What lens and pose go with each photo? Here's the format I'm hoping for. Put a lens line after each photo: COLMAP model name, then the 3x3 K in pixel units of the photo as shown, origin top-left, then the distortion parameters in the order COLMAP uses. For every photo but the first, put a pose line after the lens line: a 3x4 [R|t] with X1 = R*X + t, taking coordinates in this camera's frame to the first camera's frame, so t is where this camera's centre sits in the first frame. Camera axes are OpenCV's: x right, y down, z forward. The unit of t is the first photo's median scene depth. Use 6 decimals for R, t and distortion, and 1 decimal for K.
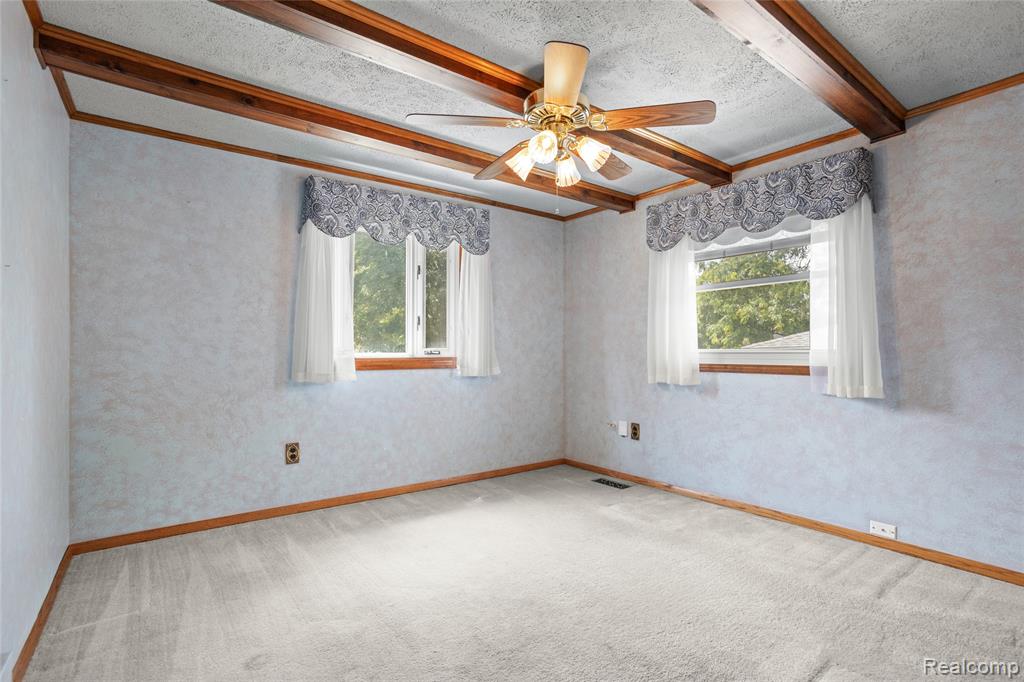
lens RADIAL K [[491.9, 0, 506.5], [0, 491.9, 351.8], [0, 0, 1]] dist [-0.054143, 0.031021]
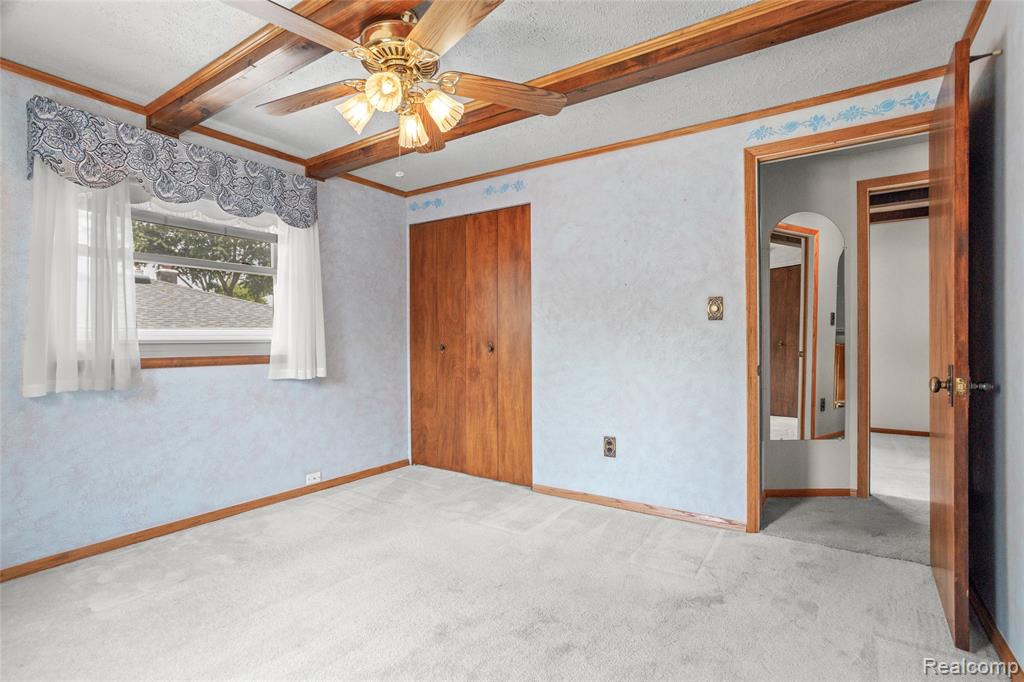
lens RADIAL K [[496.2, 0, 513.9], [0, 496.2, 337.2], [0, 0, 1]] dist [0.000871, 0.000174]
pose [[-0.335004, 0.002936, 0.942212, -0.588285], [0.001168, 0.999996, -0.002701, -0.006476], [-0.942216, 0.000196, -0.335006, 0.831282]]
